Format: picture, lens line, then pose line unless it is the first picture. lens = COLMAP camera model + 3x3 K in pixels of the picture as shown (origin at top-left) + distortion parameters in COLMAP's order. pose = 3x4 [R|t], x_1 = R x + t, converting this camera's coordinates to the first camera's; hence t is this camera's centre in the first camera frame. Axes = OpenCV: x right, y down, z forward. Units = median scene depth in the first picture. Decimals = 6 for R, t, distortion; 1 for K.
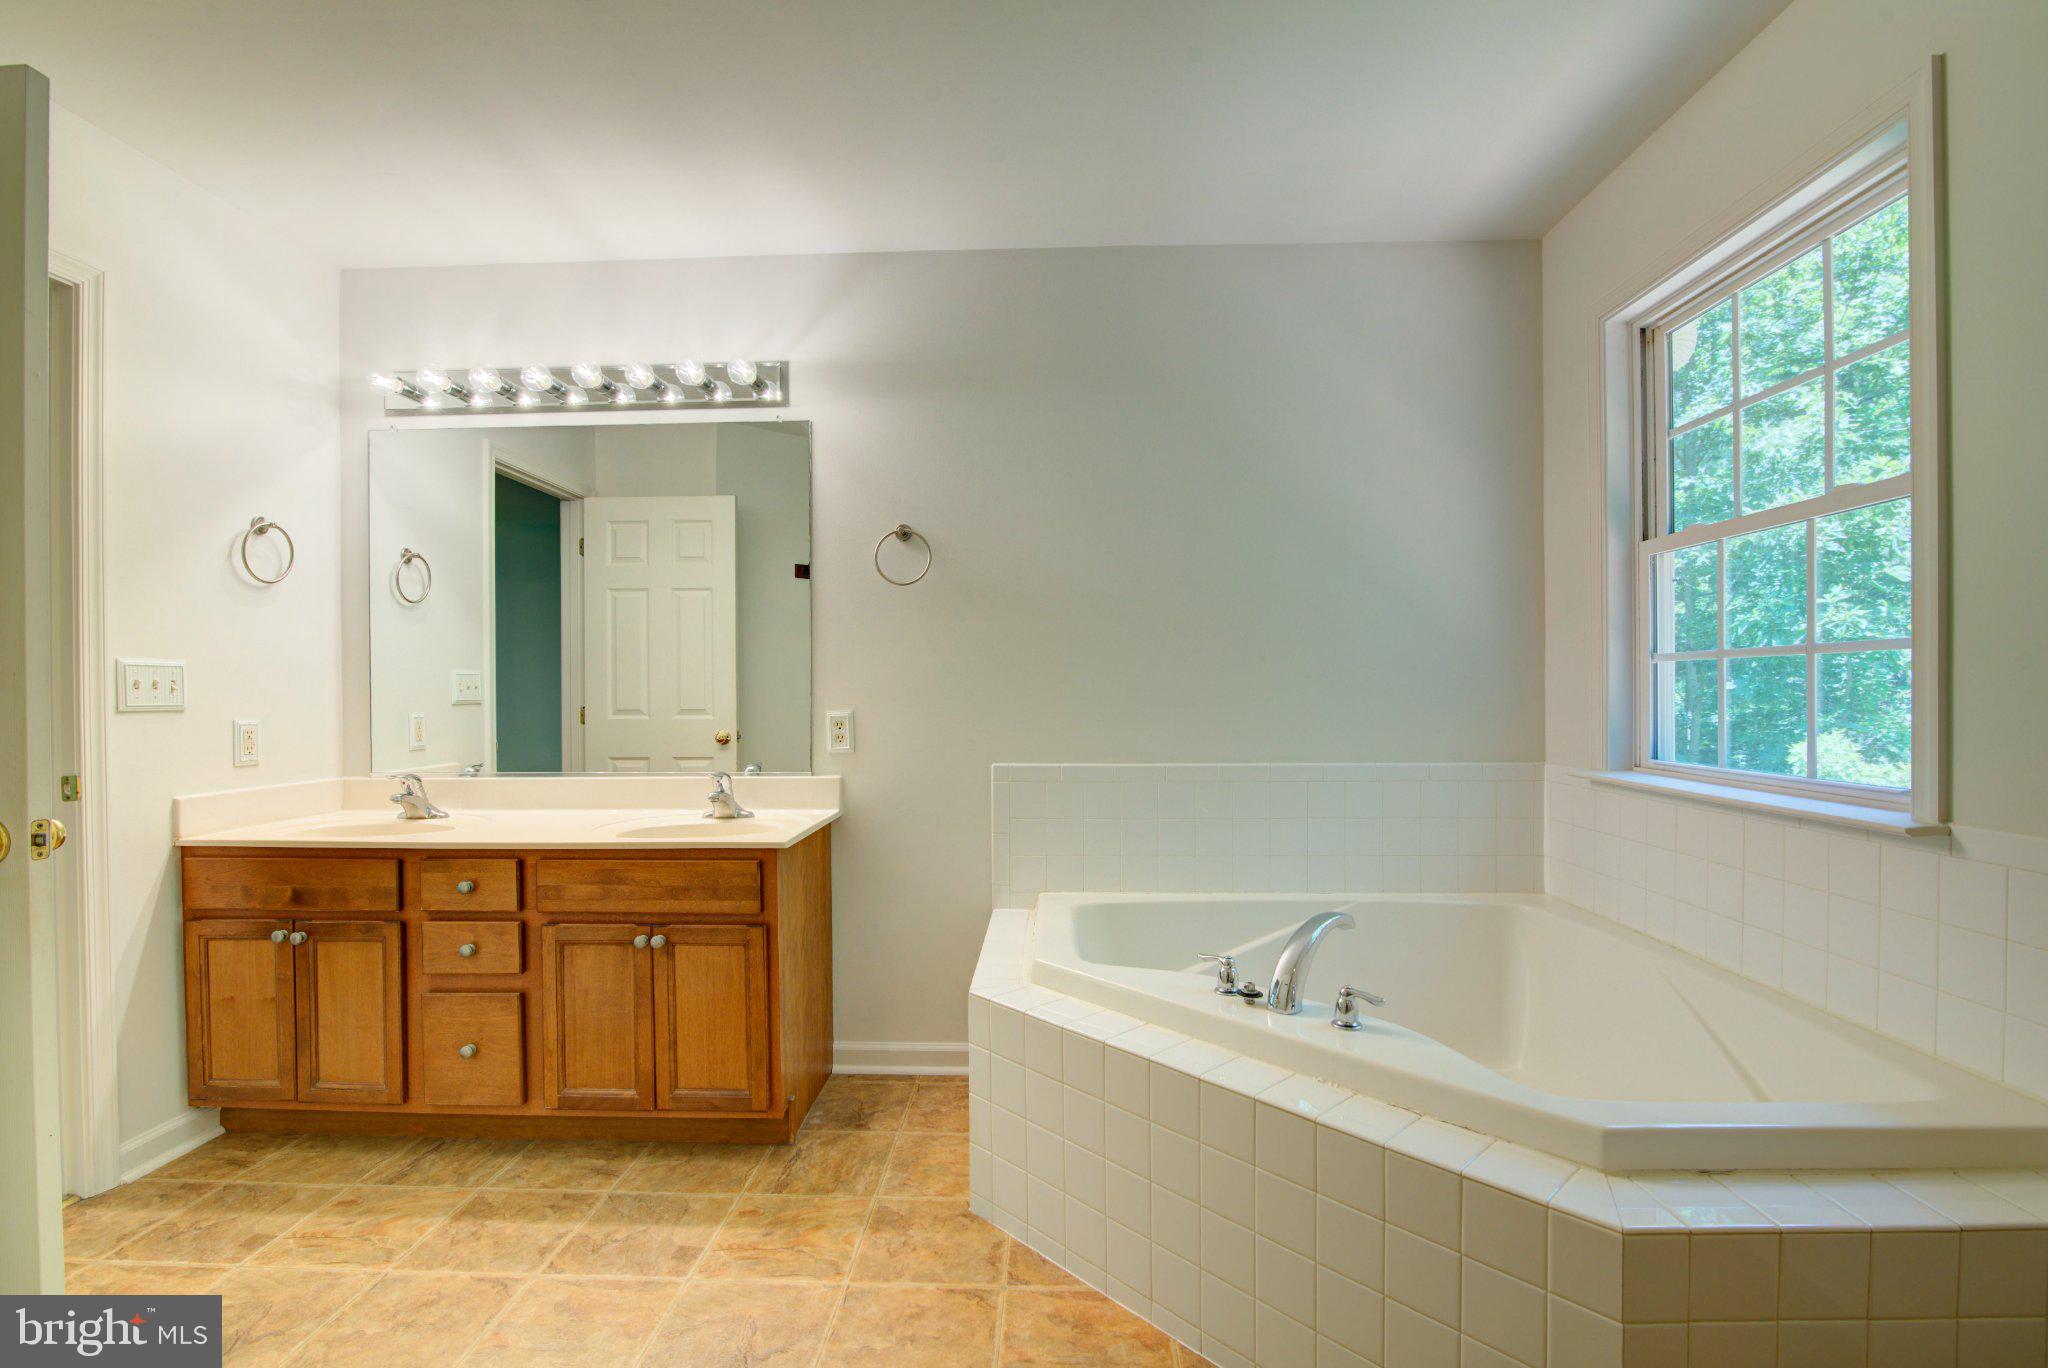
lens RADIAL K [[932.9, 0, 1026.6], [0, 932.9, 694.1], [0, 0, 1]] dist [-0.020920, 0.001904]
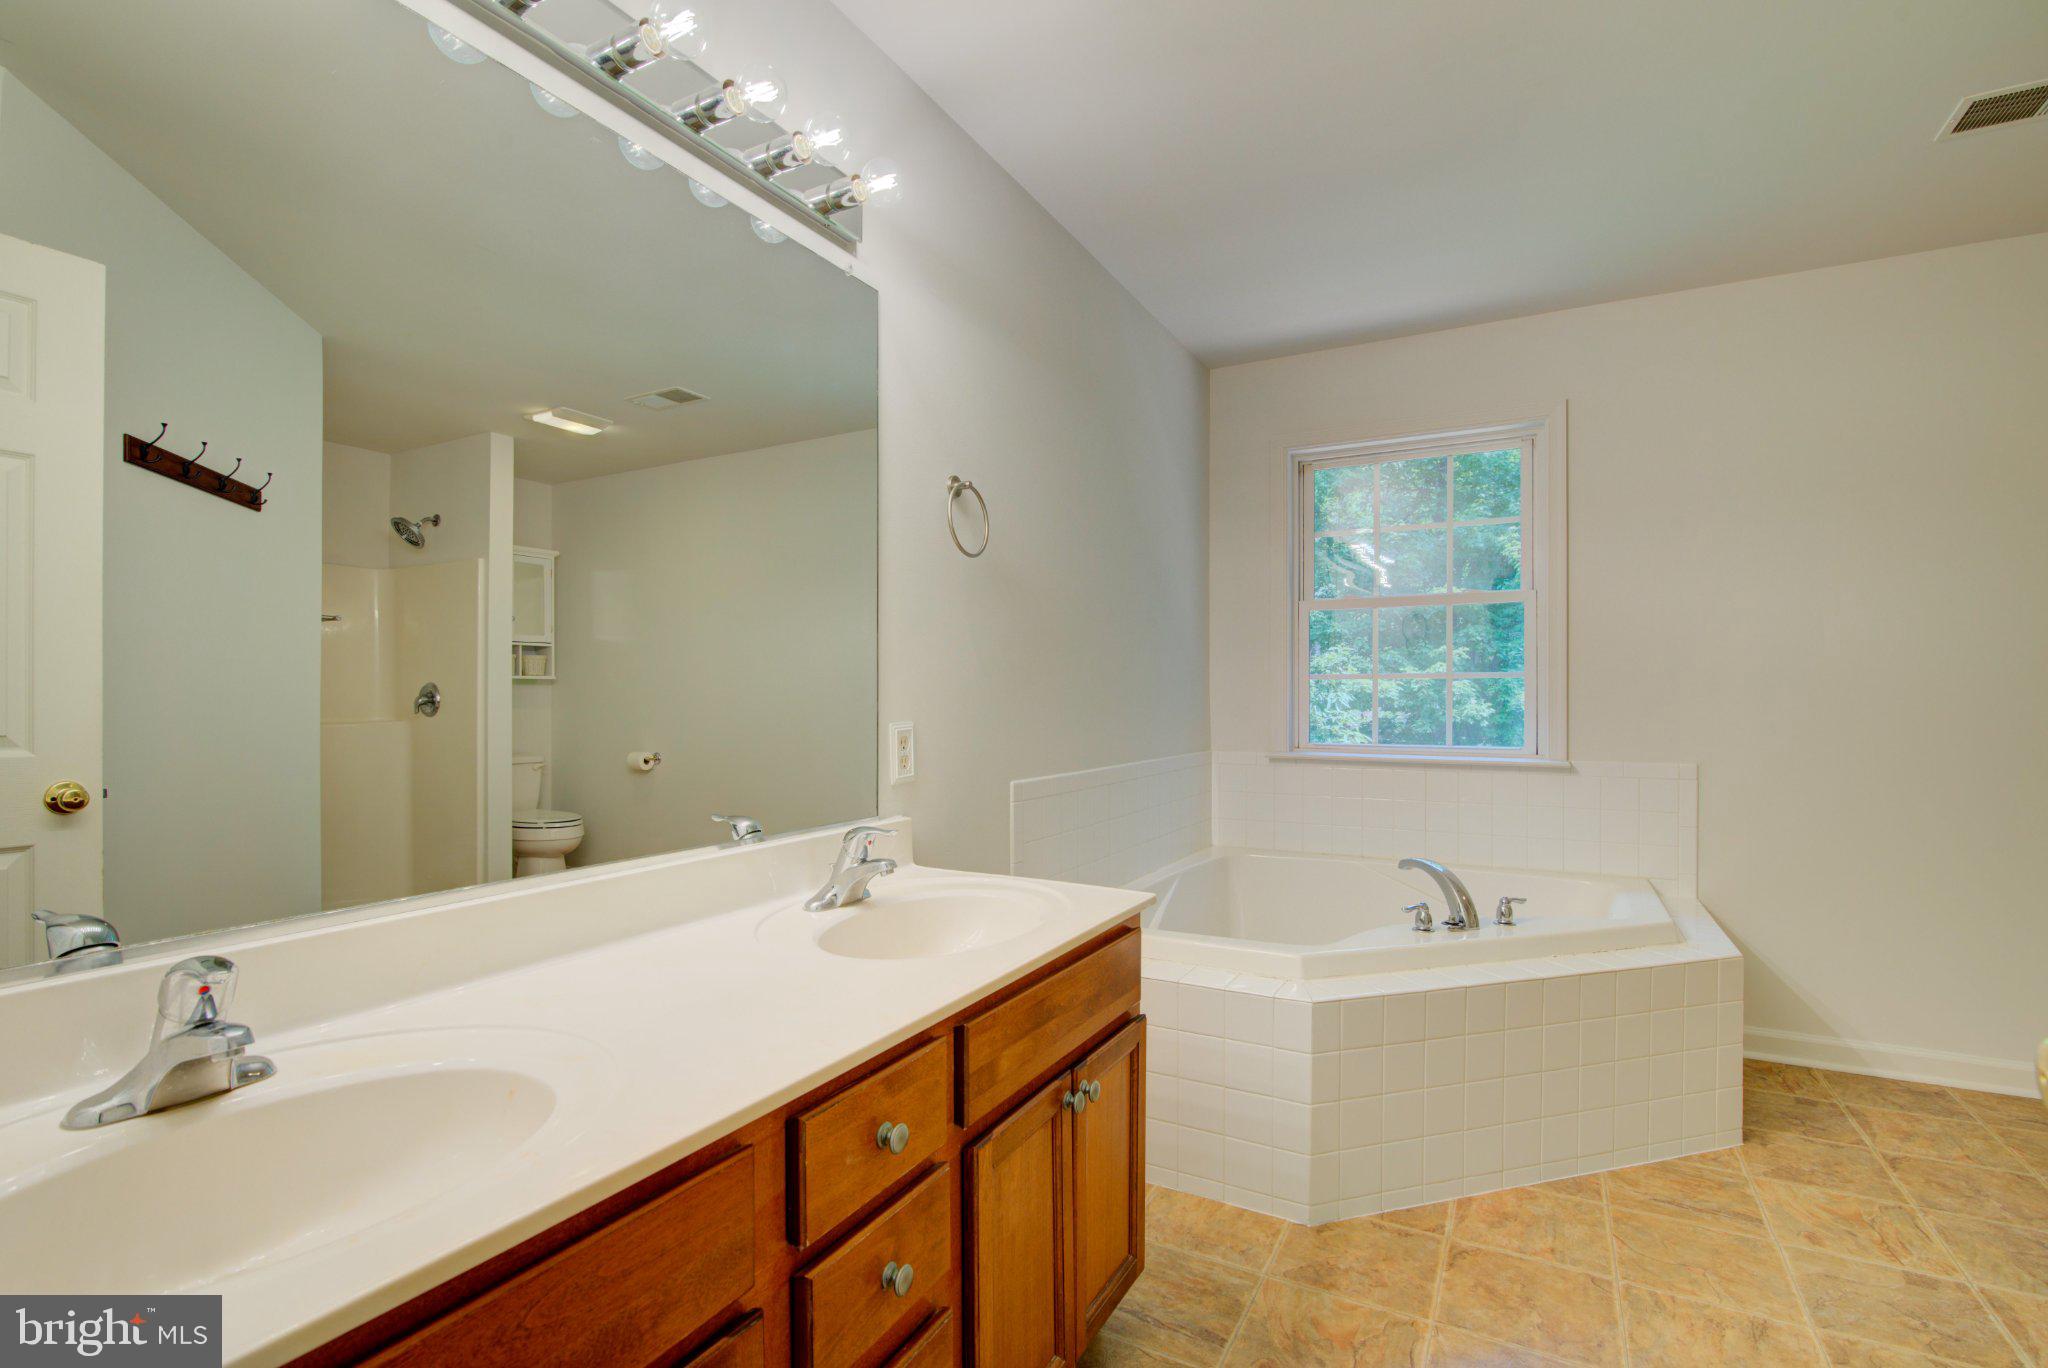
lens RADIAL K [[932.9, 0, 1026.6], [0, 932.9, 694.1], [0, 0, 1]] dist [-0.020920, 0.001904]
pose [[0.450428, 0.007926, 0.892778, -0.970979], [-0.001033, 0.999965, -0.008356, 0.003430], [-0.892812, 0.002842, 0.450420, 0.747863]]
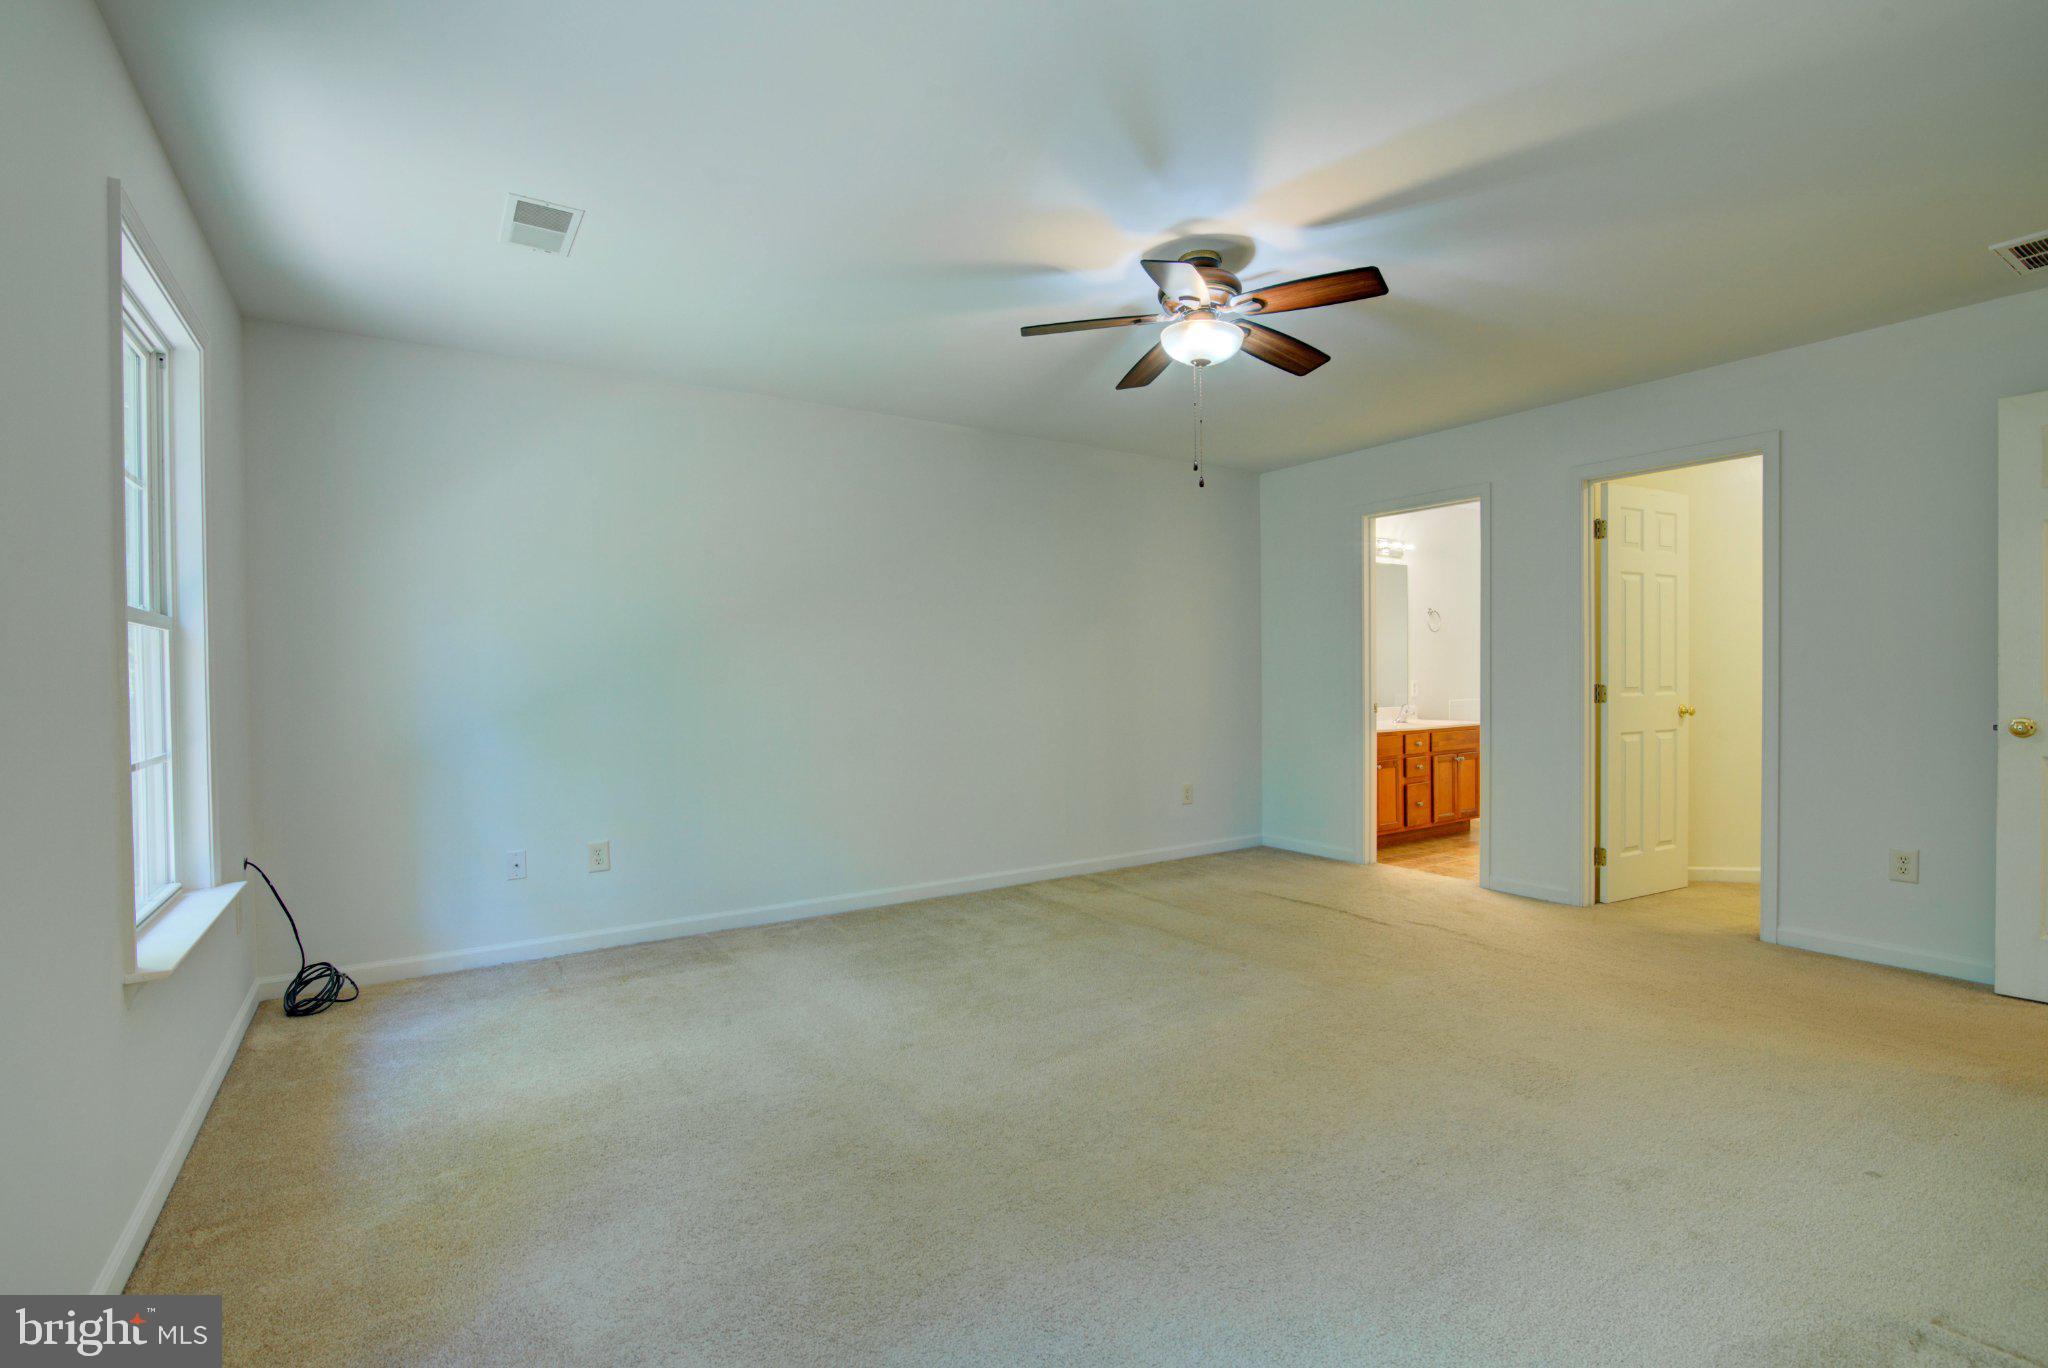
lens RADIAL K [[932.9, 0, 1026.6], [0, 932.9, 694.1], [0, 0, 1]] dist [-0.020920, 0.001904]
pose [[0.814351, -0.018054, 0.580092, -3.164273], [0.010805, 0.999814, 0.015949, 0.003695], [-0.580272, -0.006720, 0.814395, -0.573110]]
